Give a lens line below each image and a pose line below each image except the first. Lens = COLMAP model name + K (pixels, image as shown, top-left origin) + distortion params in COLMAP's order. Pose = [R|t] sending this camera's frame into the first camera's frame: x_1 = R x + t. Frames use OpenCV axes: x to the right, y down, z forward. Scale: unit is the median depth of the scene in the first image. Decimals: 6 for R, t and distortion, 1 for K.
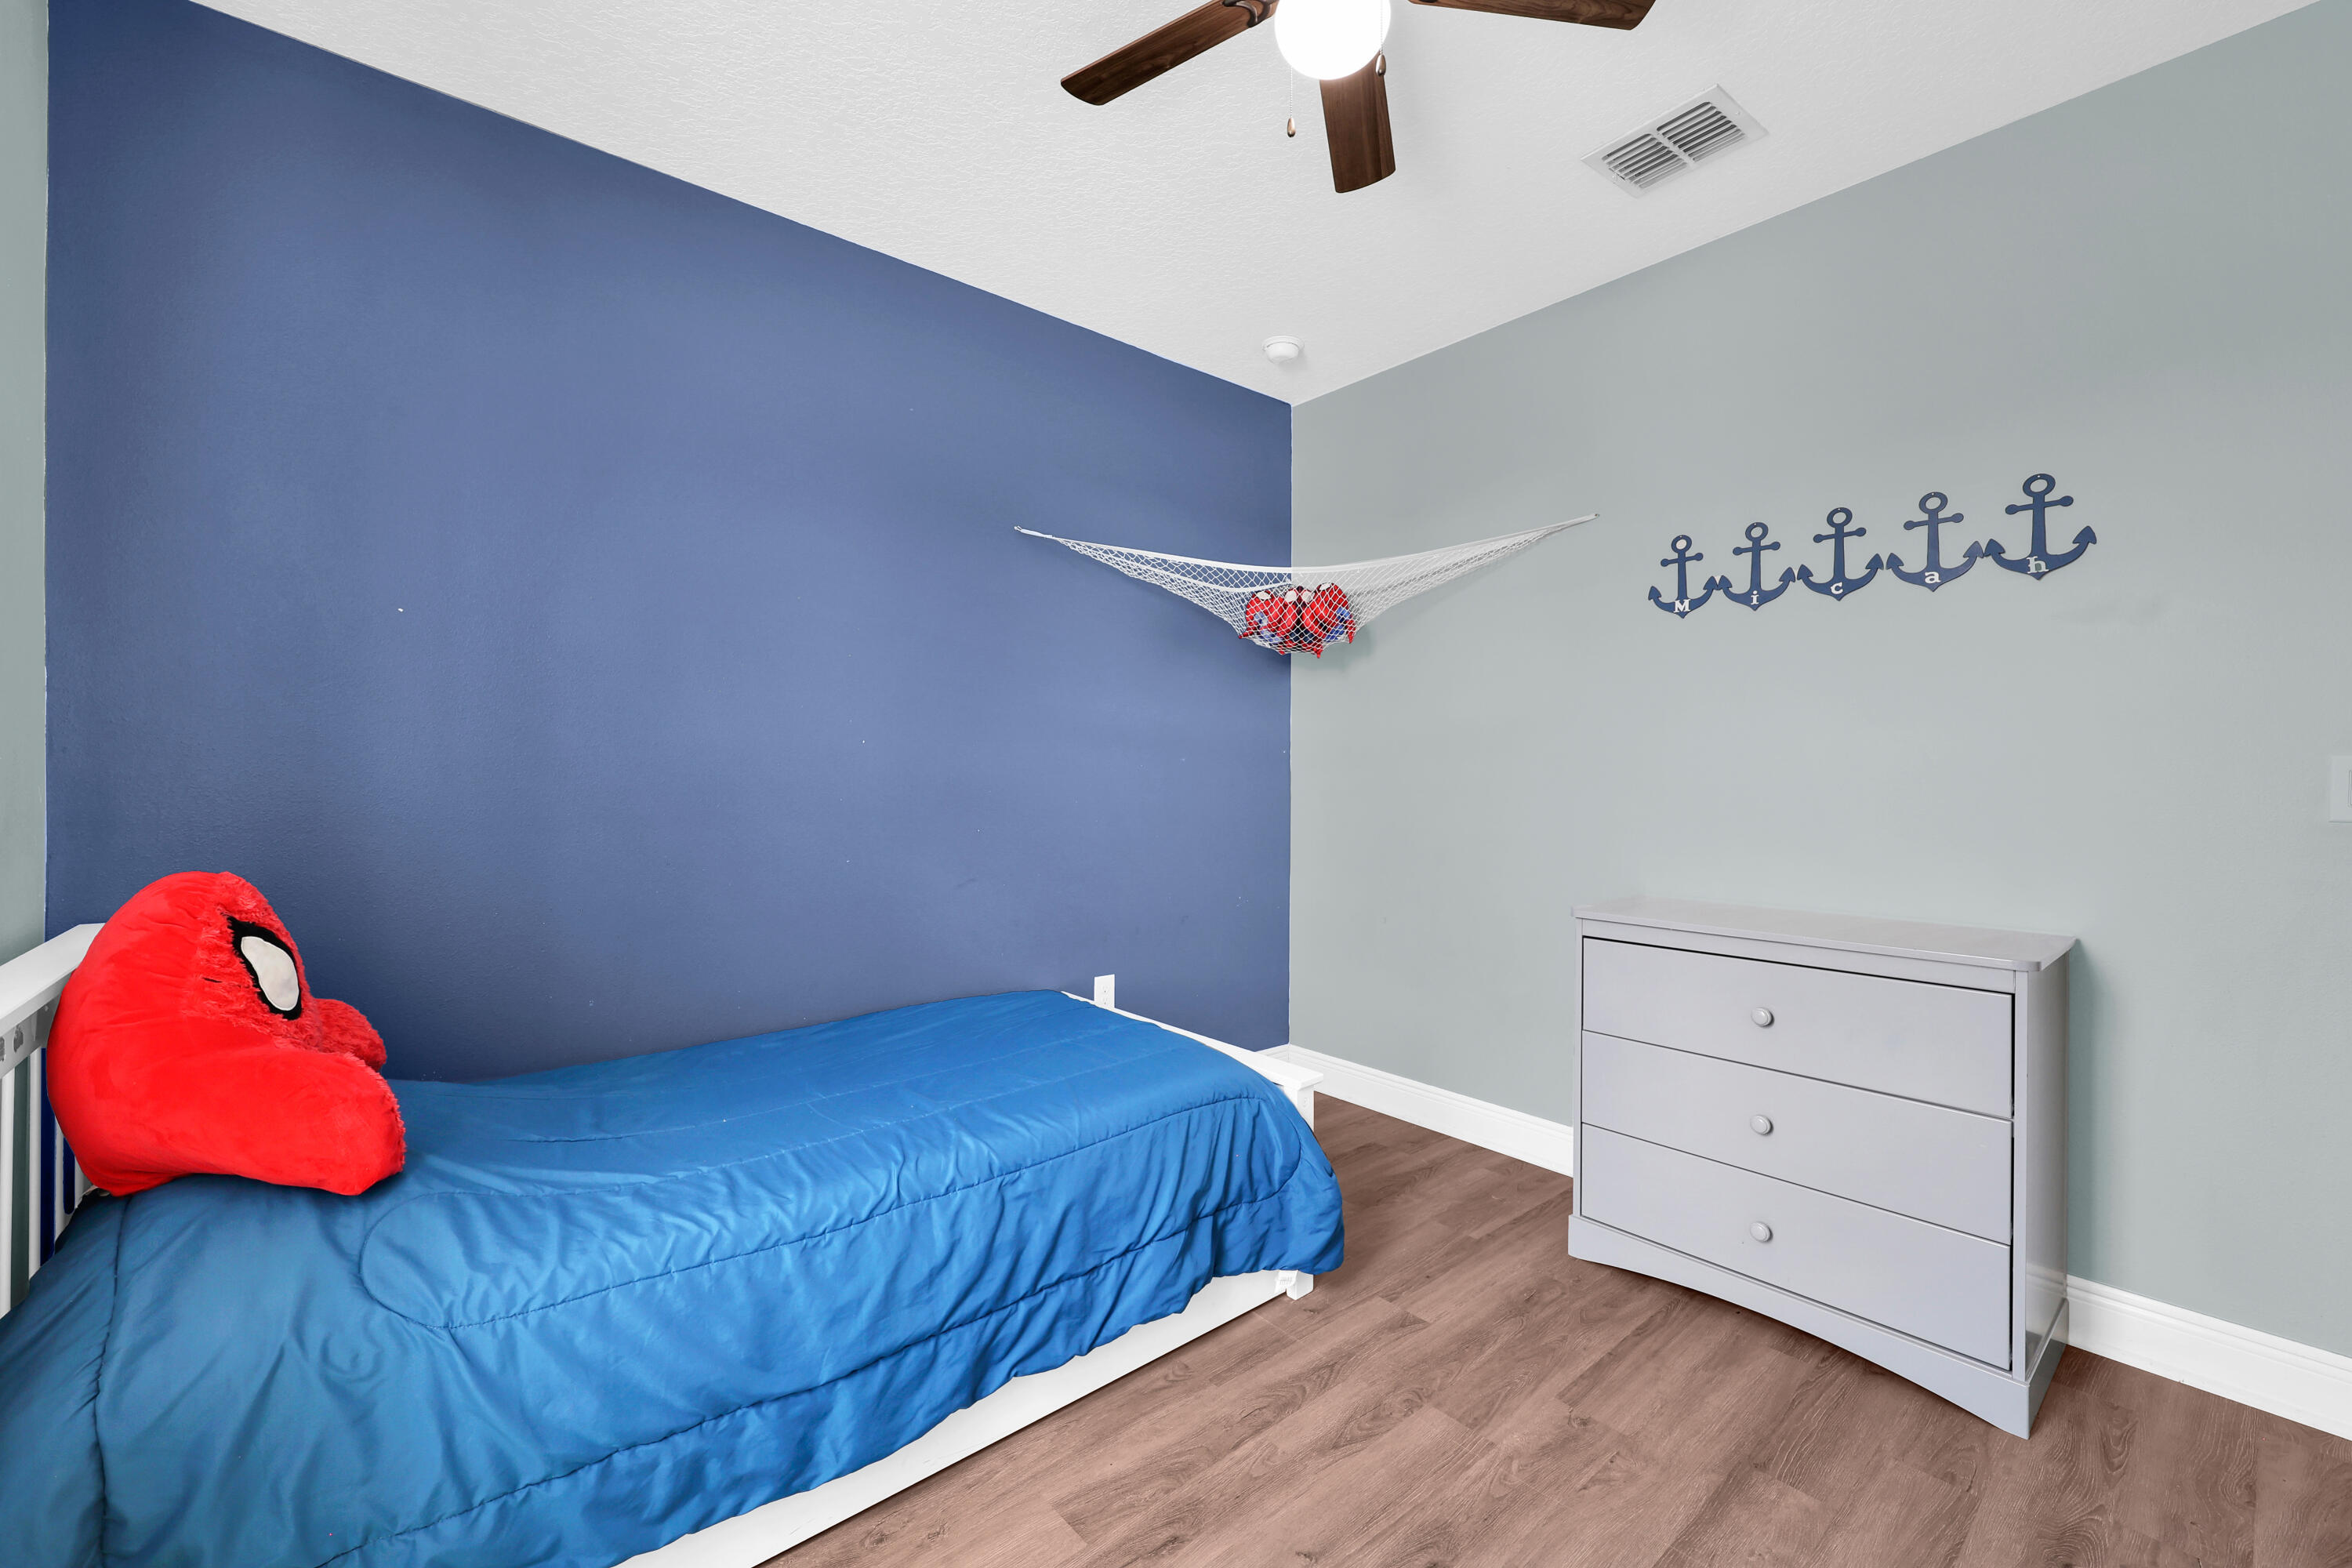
lens RADIAL K [[957.3, 0, 1159.6], [0, 957.3, 772.9], [0, 0, 1]] dist [-0.005636, 0.000308]
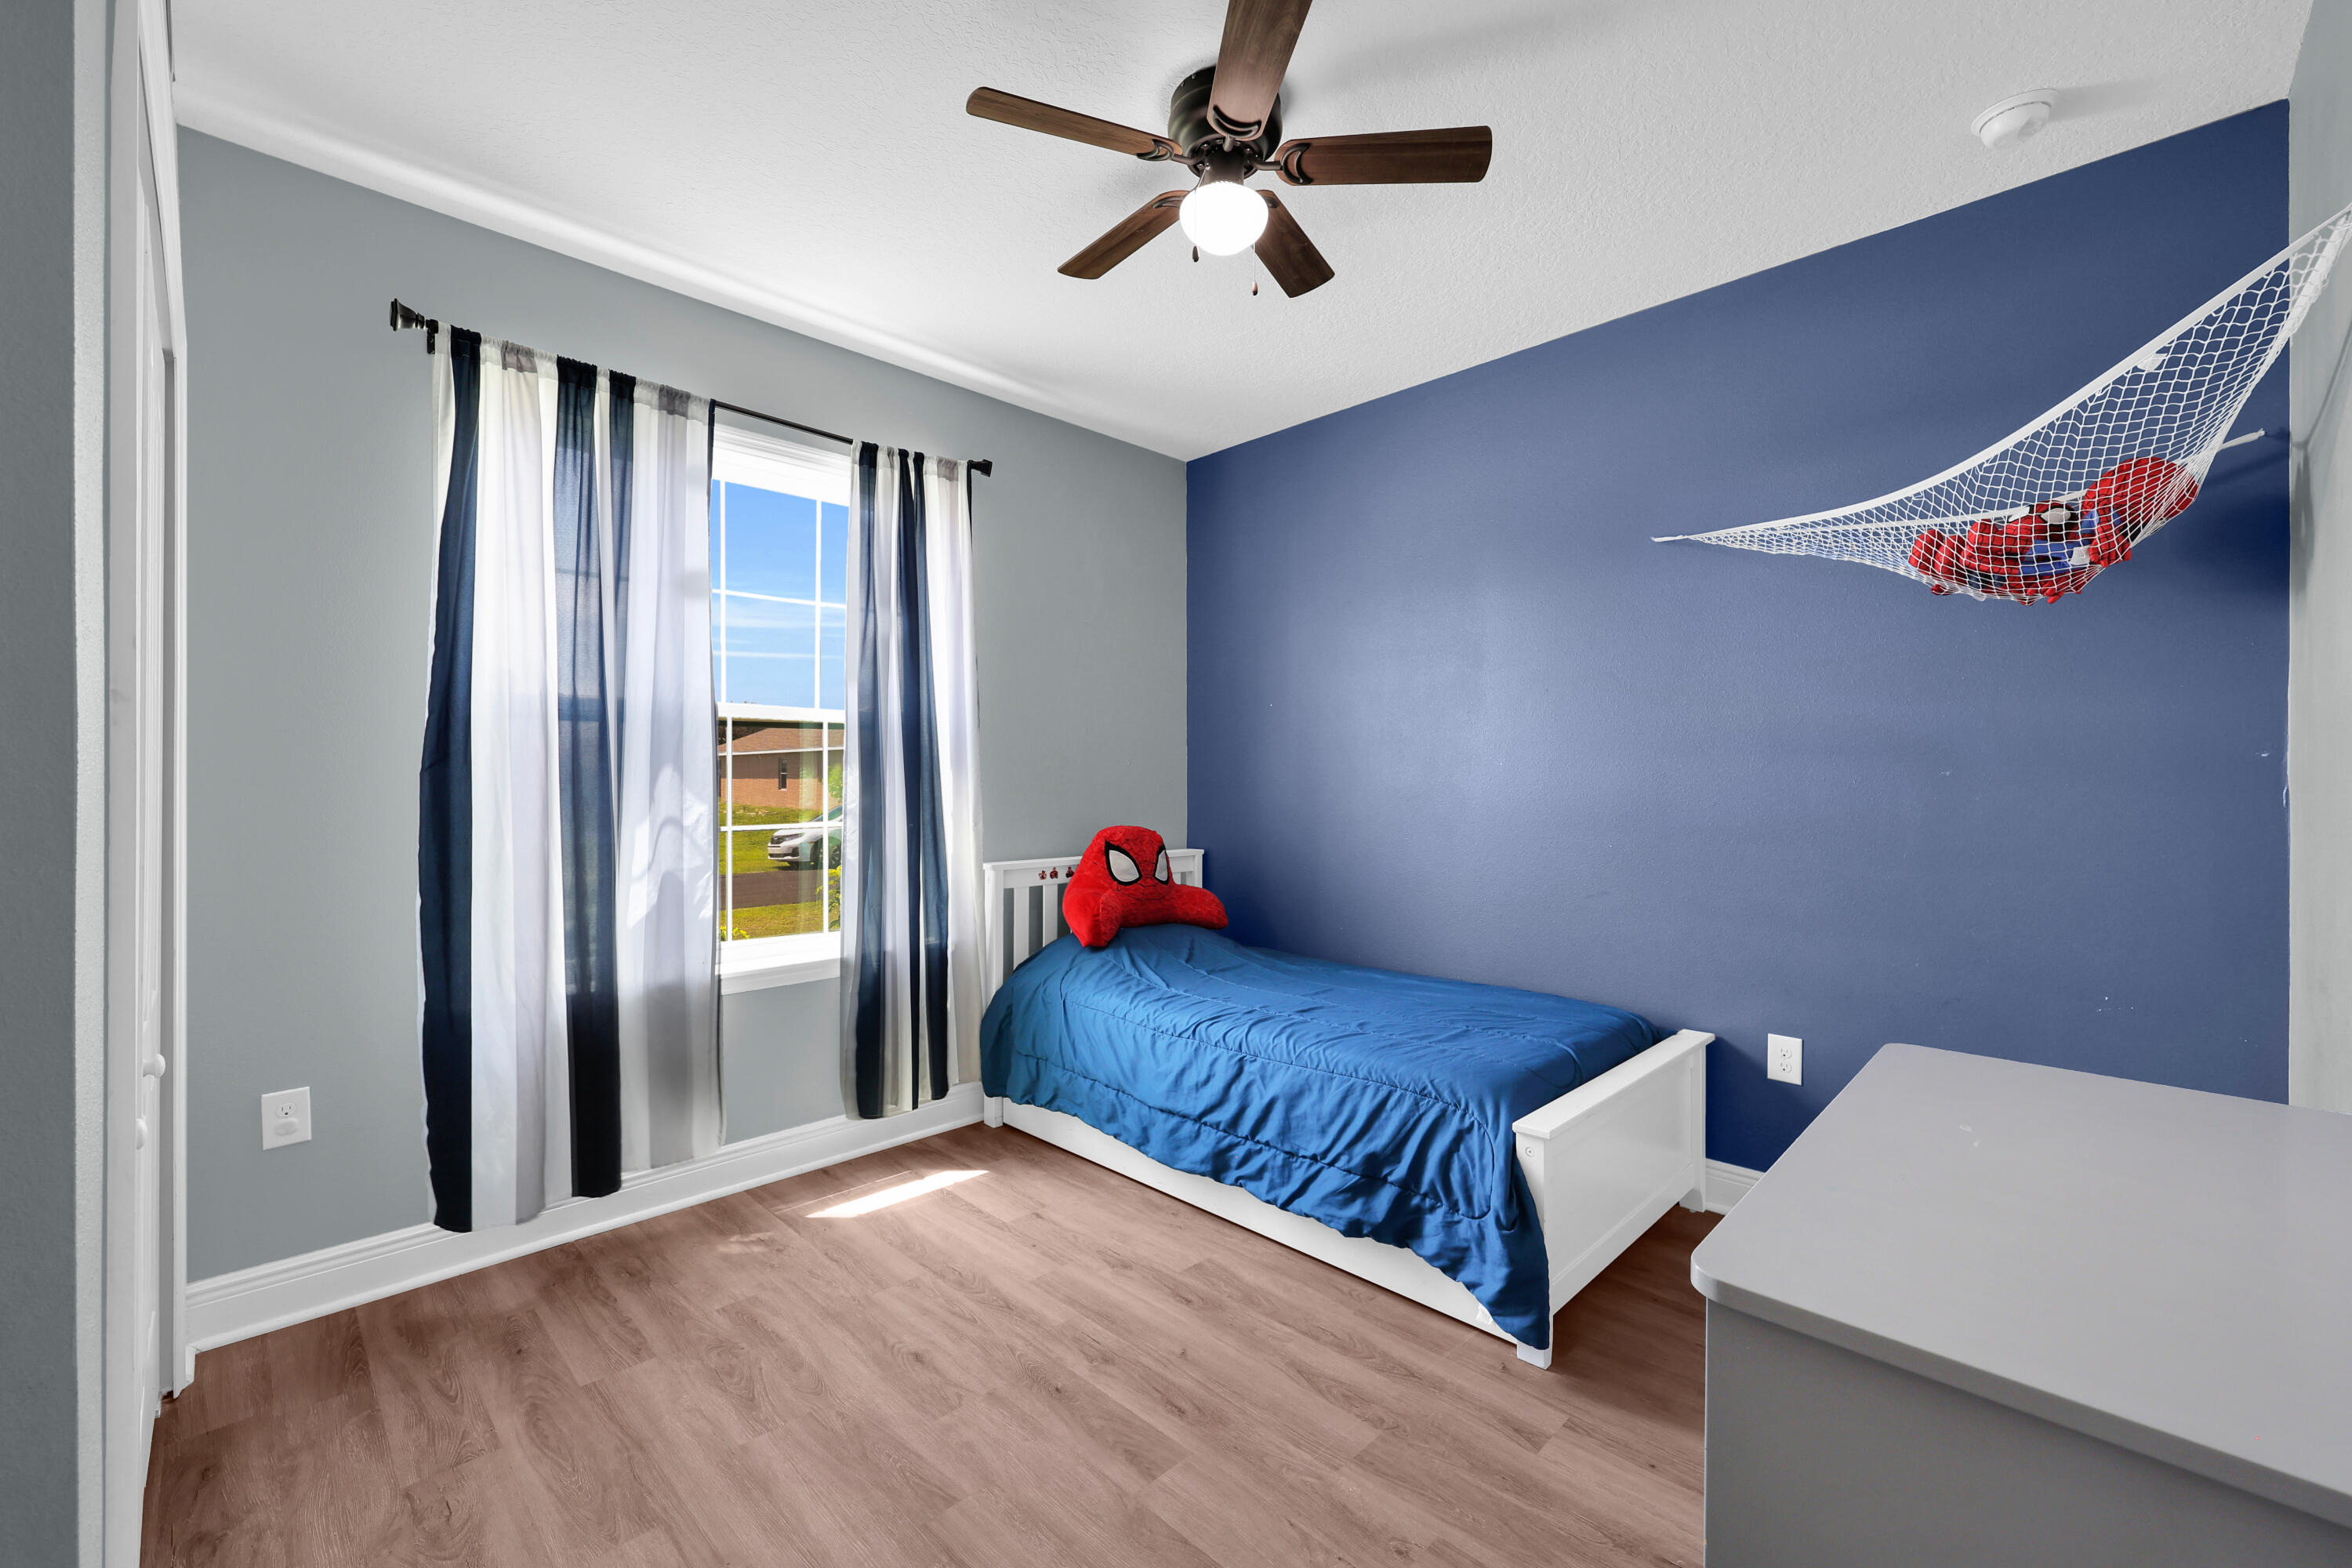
lens RADIAL K [[969.0, 0, 1168.2], [0, 969.0, 768.4], [0, 0, 1]] dist [0.000797, 0.000242]
pose [[0.063760, -0.014497, -0.997860, 1.360401], [0.007894, 0.999871, -0.014022, -0.015094], [0.997934, -0.006983, 0.063866, 0.766209]]
